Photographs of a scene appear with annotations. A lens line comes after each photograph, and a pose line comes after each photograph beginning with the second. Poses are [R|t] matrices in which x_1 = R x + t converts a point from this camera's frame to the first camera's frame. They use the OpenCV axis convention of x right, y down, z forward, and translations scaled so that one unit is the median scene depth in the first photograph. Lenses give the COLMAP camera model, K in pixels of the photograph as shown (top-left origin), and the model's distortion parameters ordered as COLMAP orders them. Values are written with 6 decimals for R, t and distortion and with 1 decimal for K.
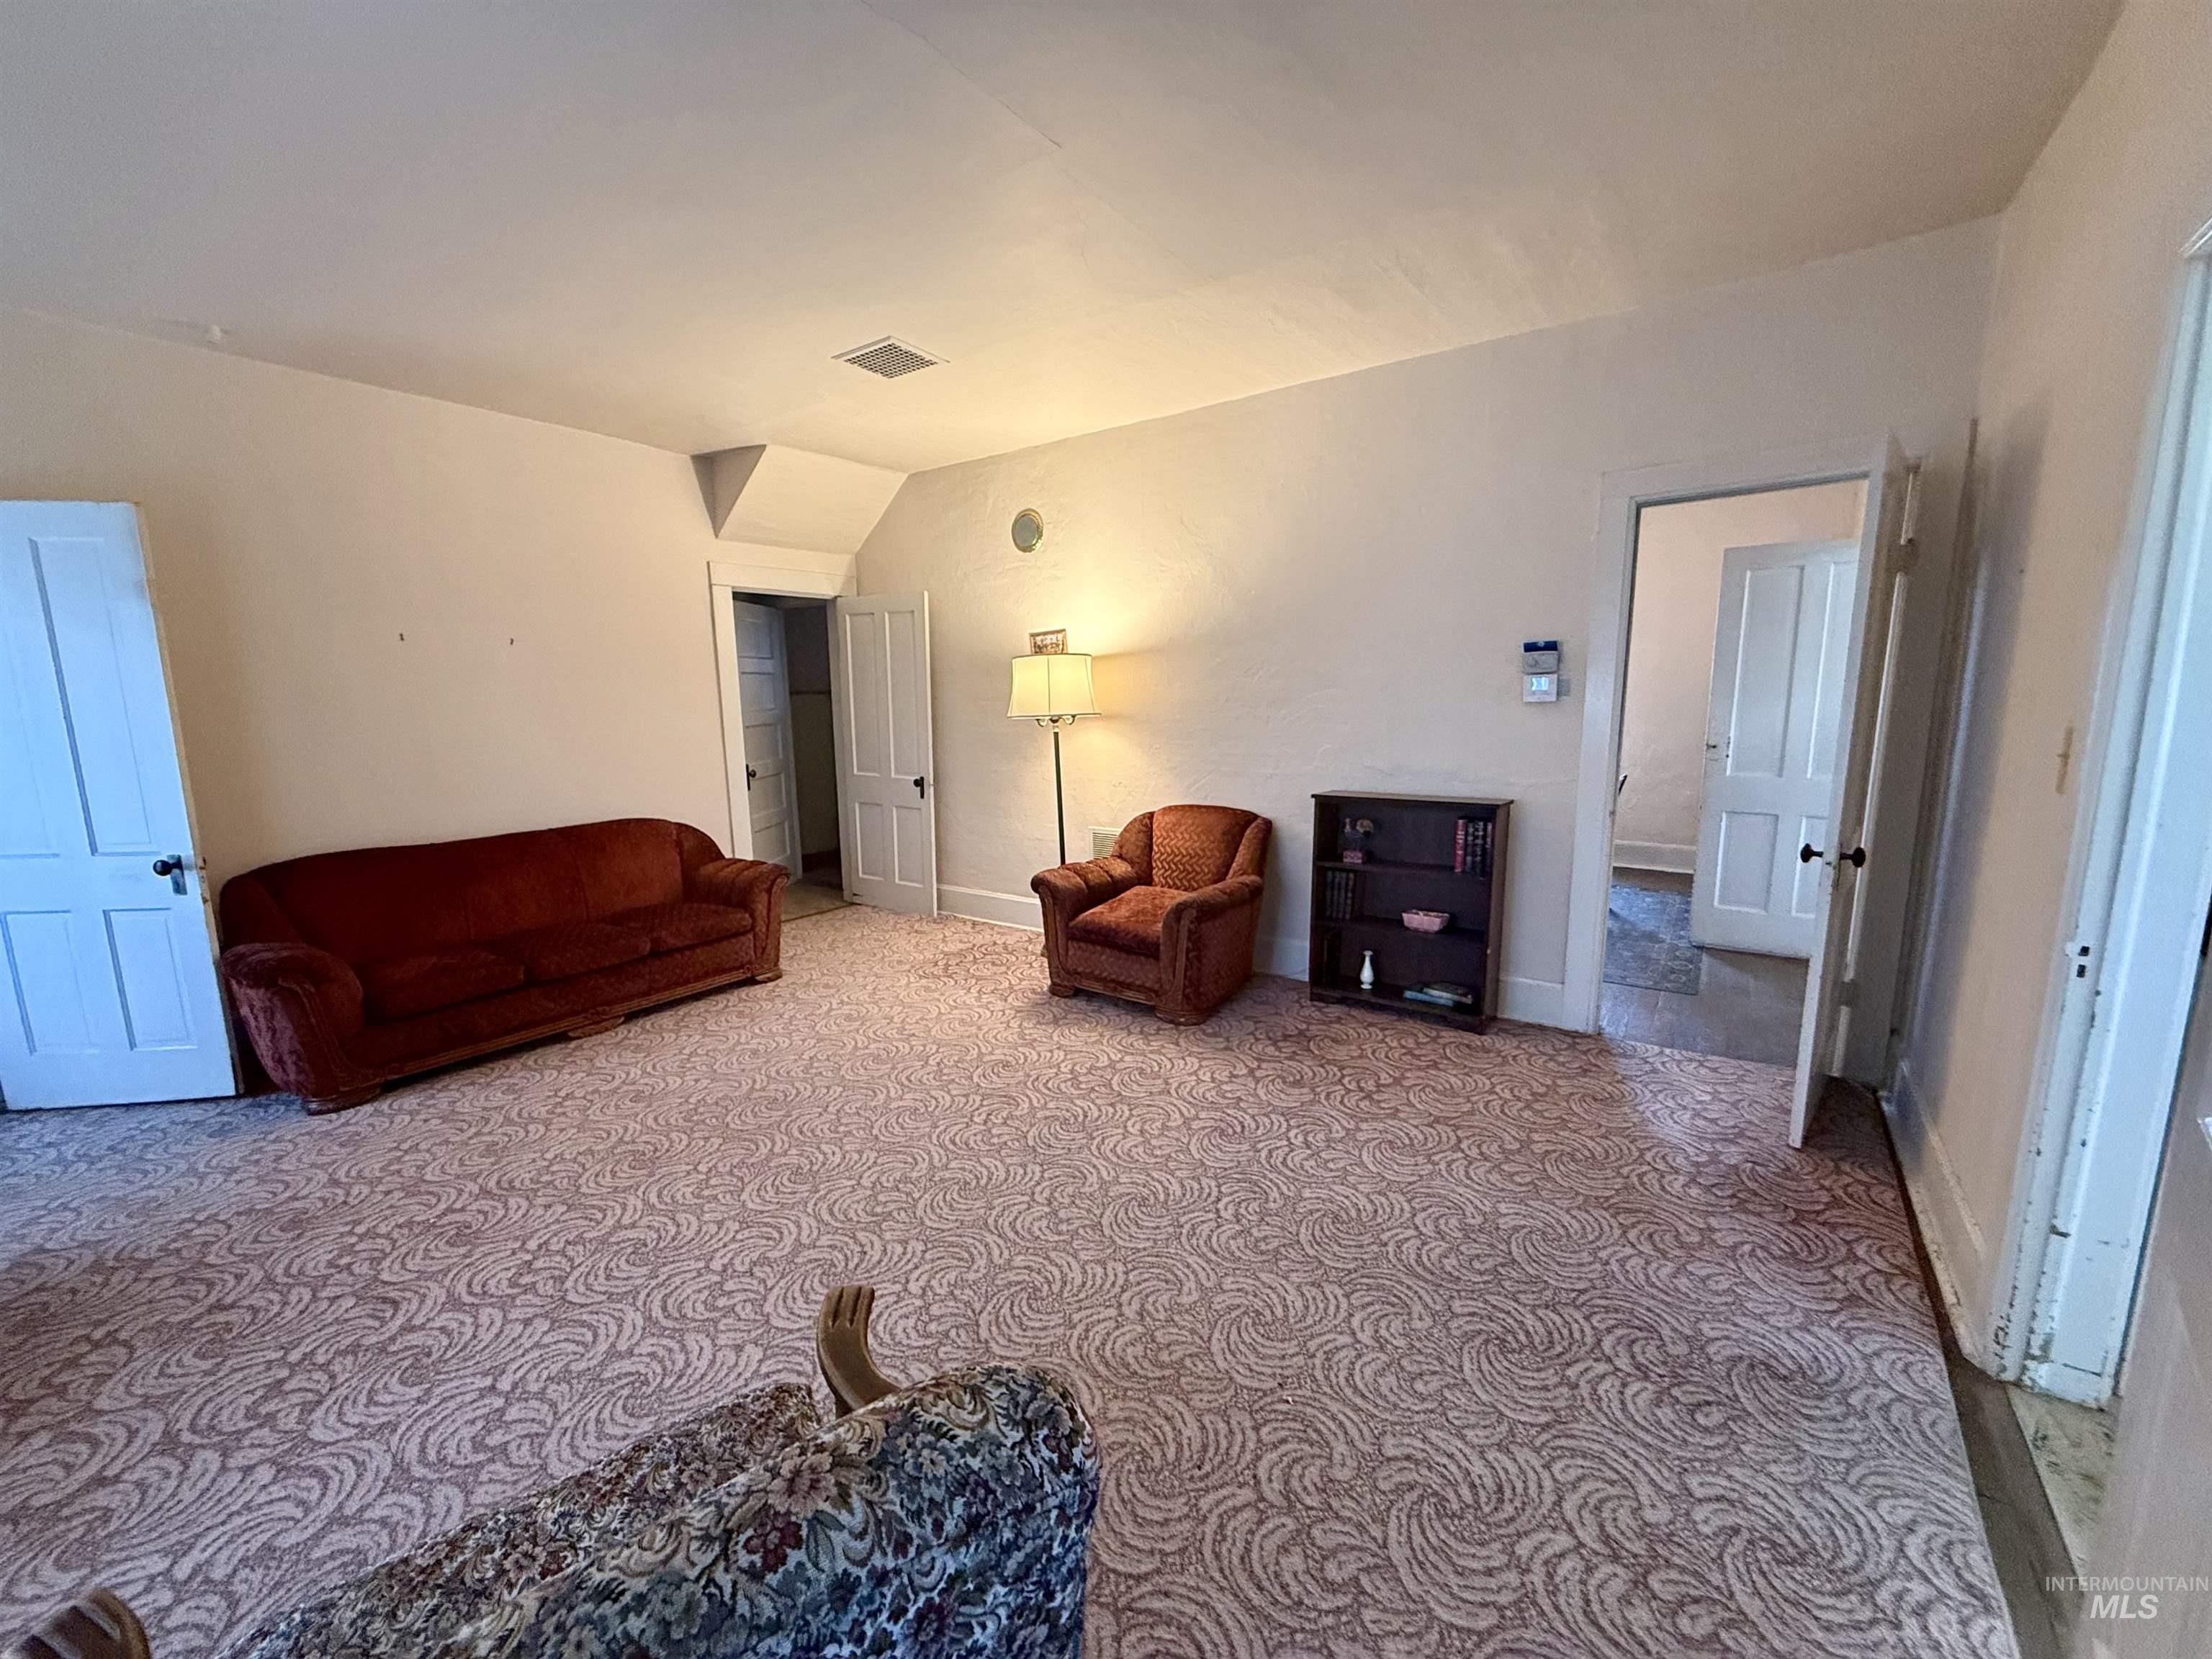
lens RADIAL K [[879.5, 0, 1115.7], [0, 879.5, 811.1], [0, 0, 1]] dist [-0.003657, 0.000067]
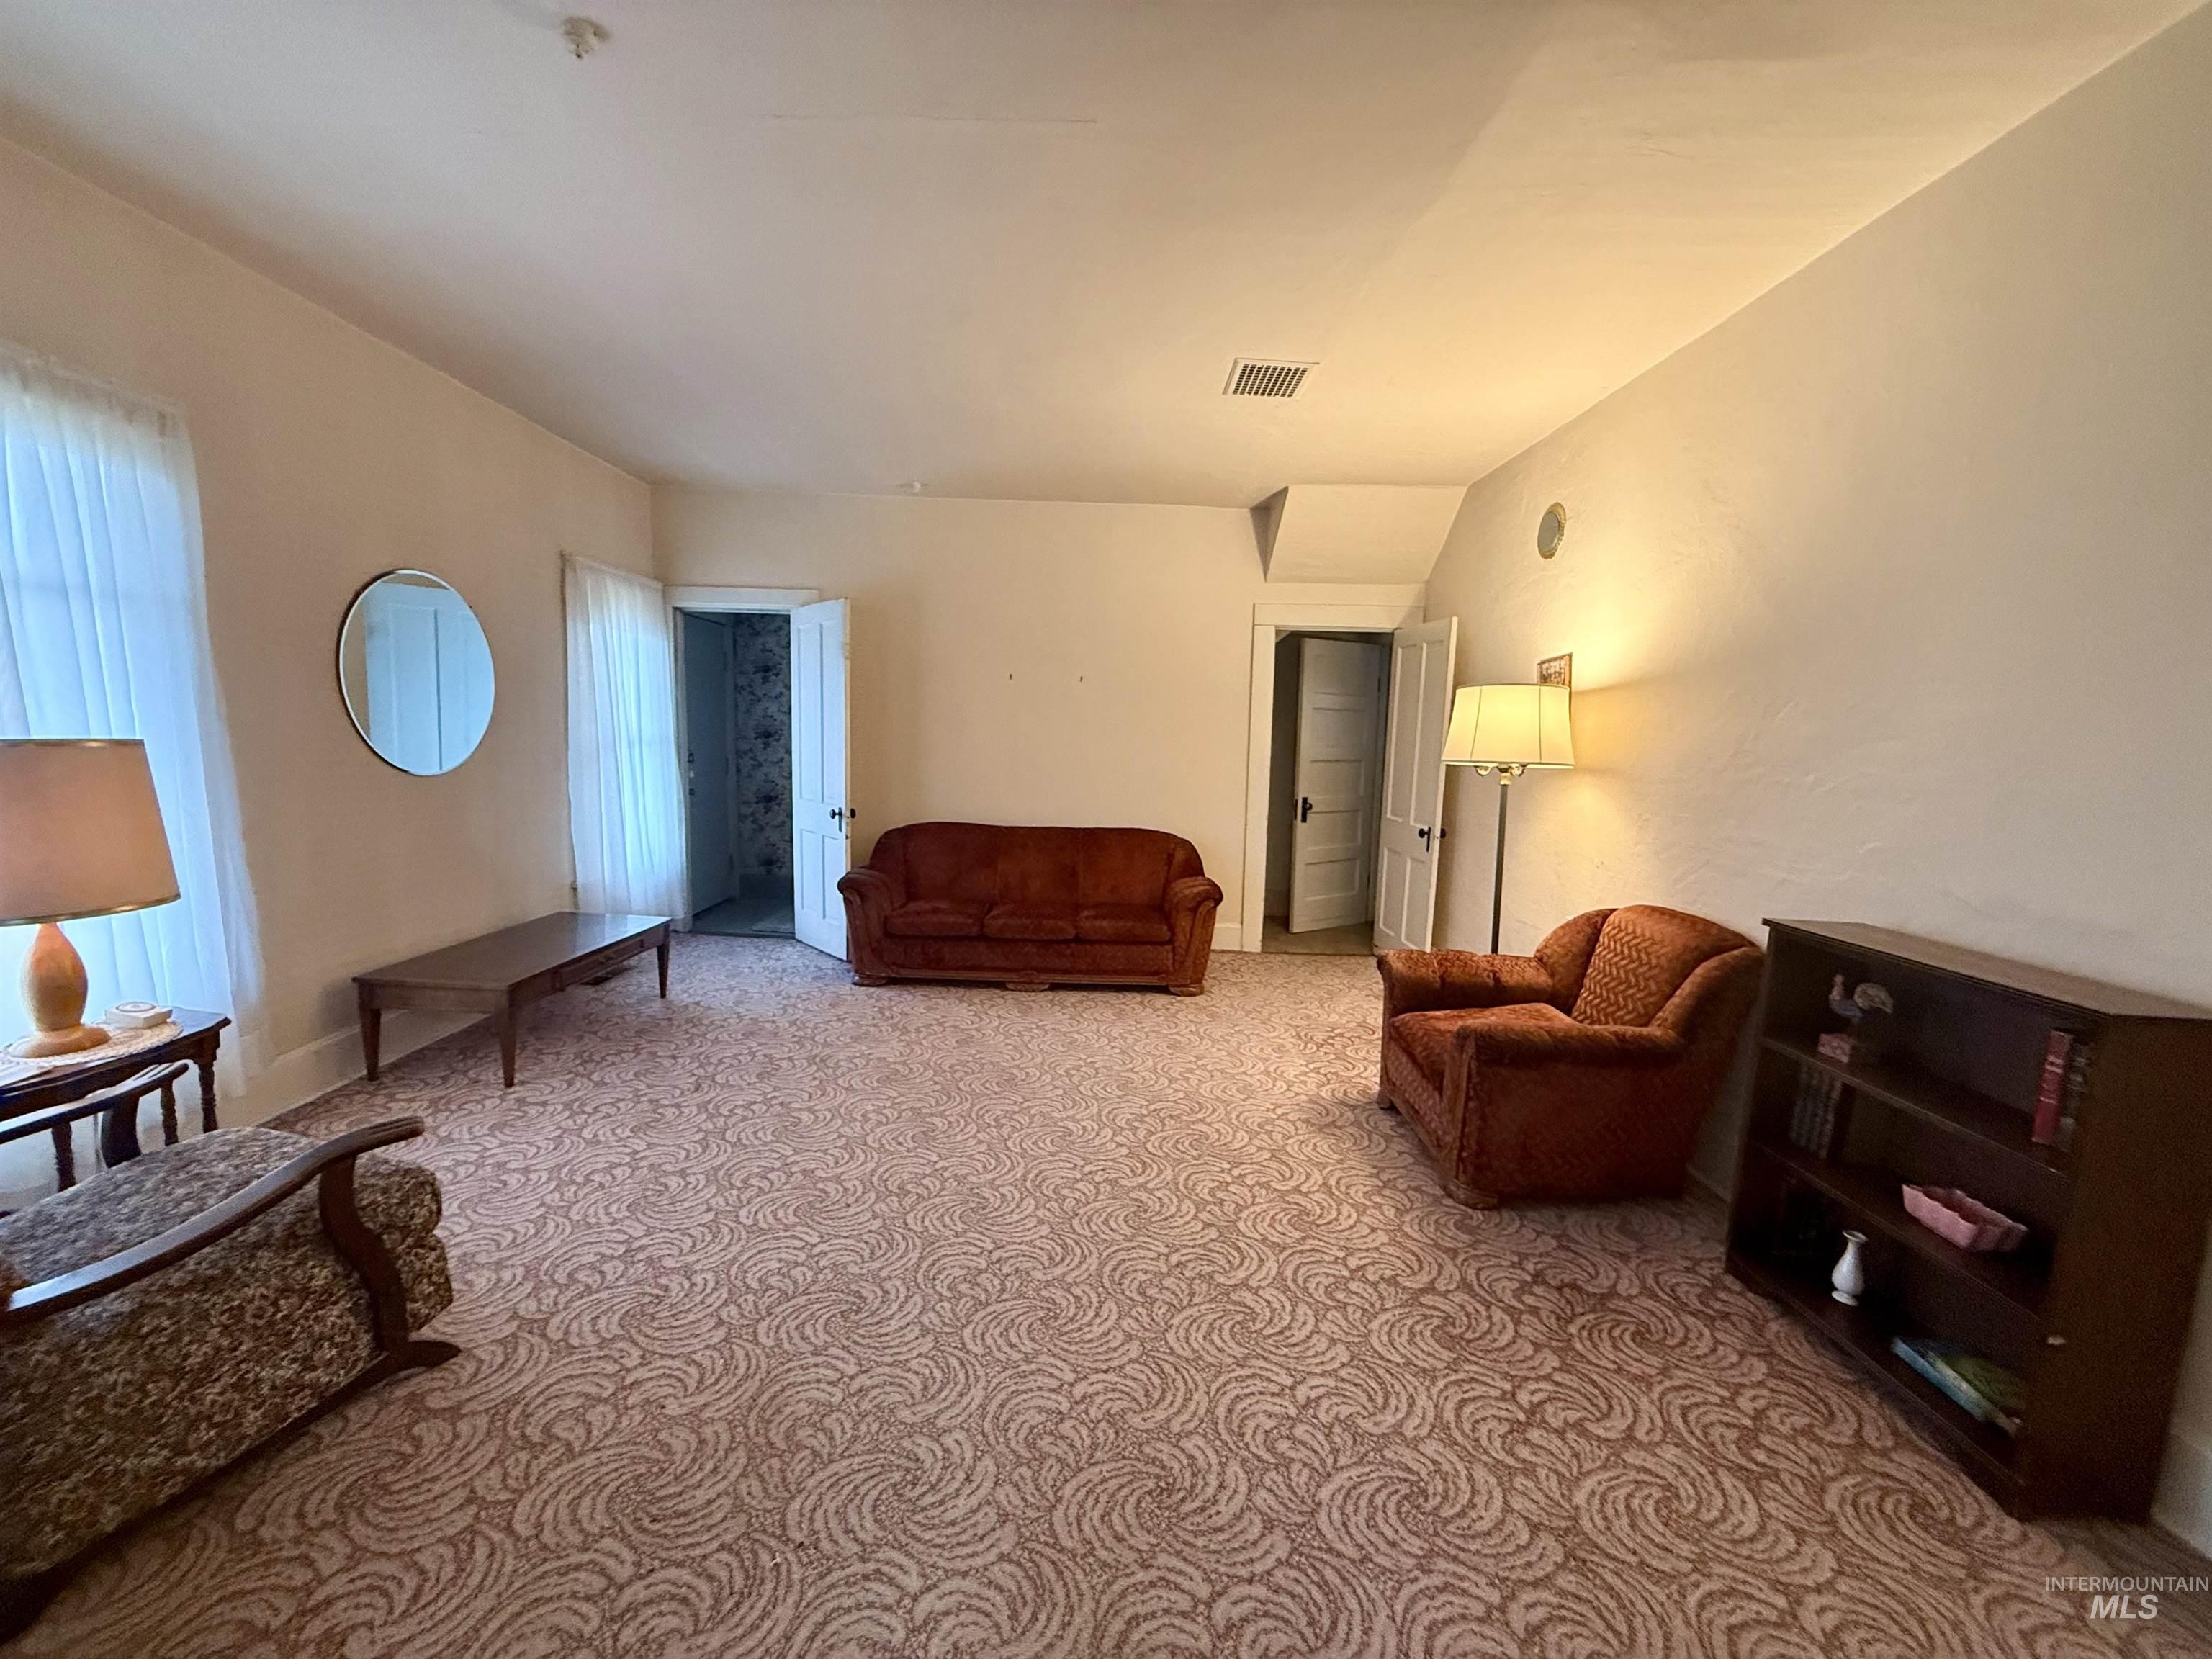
lens RADIAL K [[879.5, 0, 1110.9], [0, 879.5, 840.5], [0, 0, 1]] dist [-0.003657, 0.000067]
pose [[0.585253, 0.130543, -0.800273, 0.438995], [-0.142012, 0.988203, 0.057342, -0.046057], [0.798318, 0.080089, 0.596888, 0.317918]]
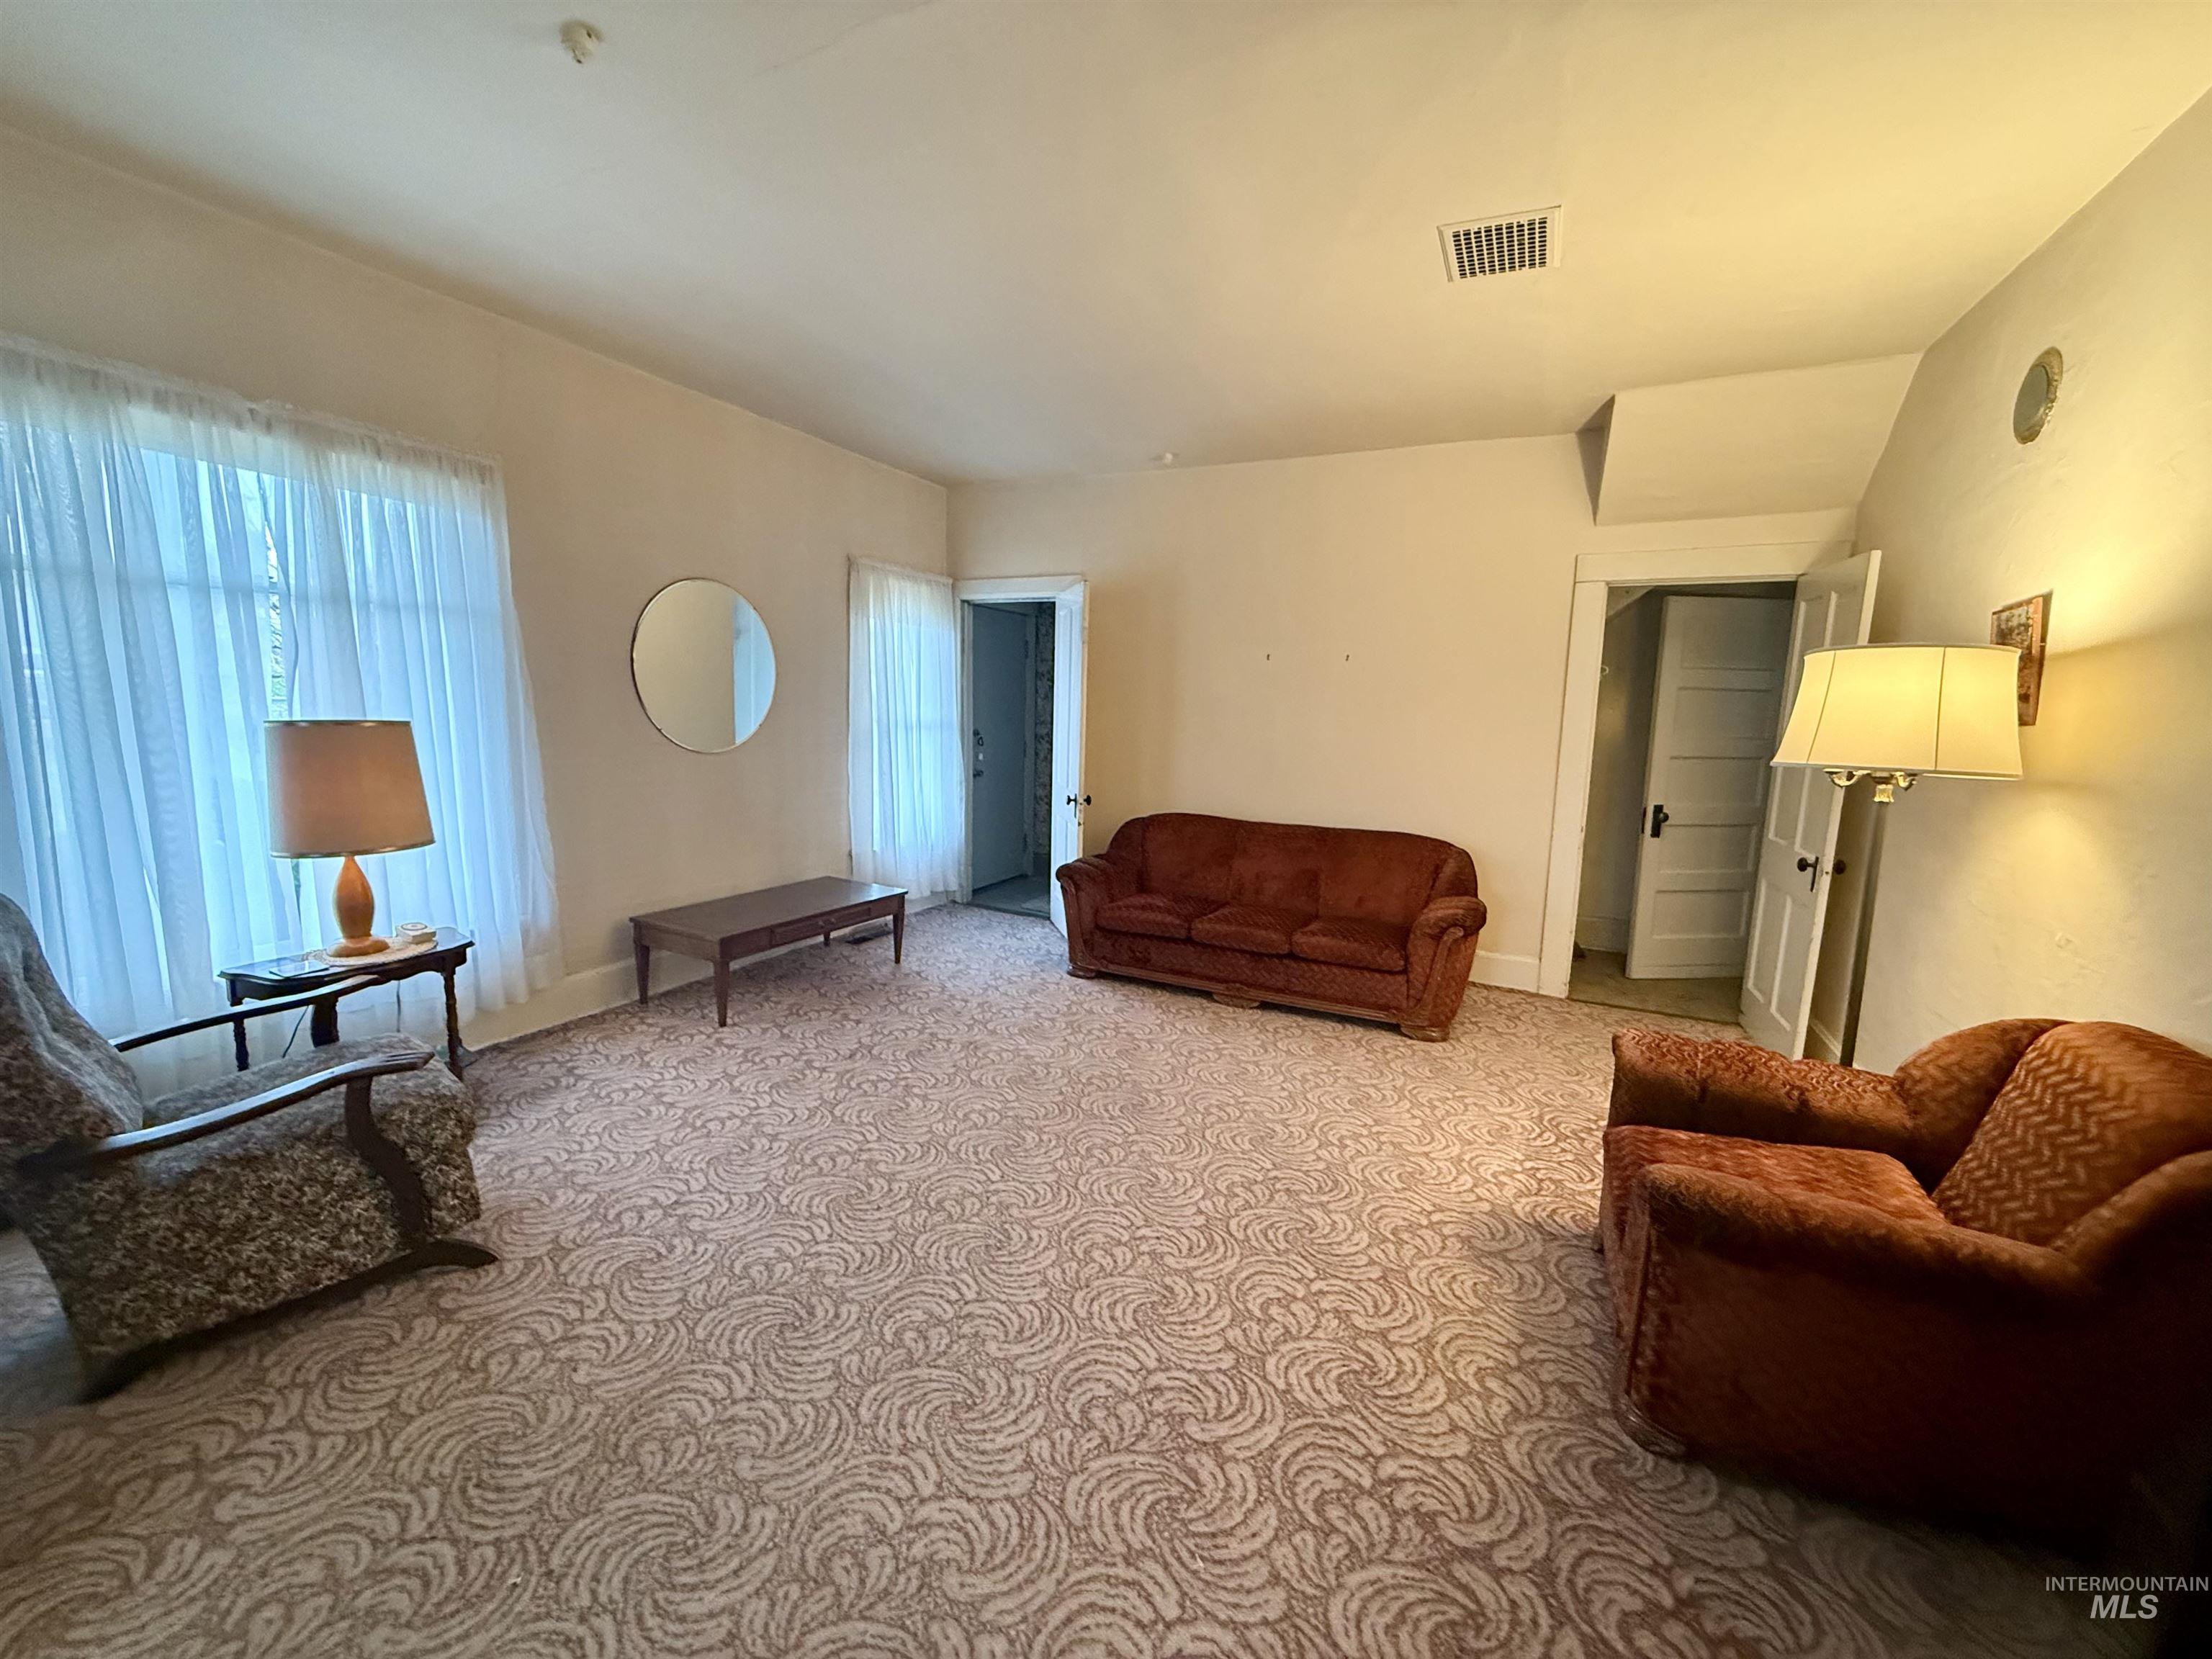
lens RADIAL K [[879.5, 0, 1115.1], [0, 879.5, 840.2], [0, 0, 1]] dist [-0.003657, 0.000067]
pose [[0.161213, 0.167774, -0.972554, 0.433966], [-0.158955, 0.976993, 0.142191, -0.087933], [0.974035, 0.131670, 0.184173, 0.590015]]
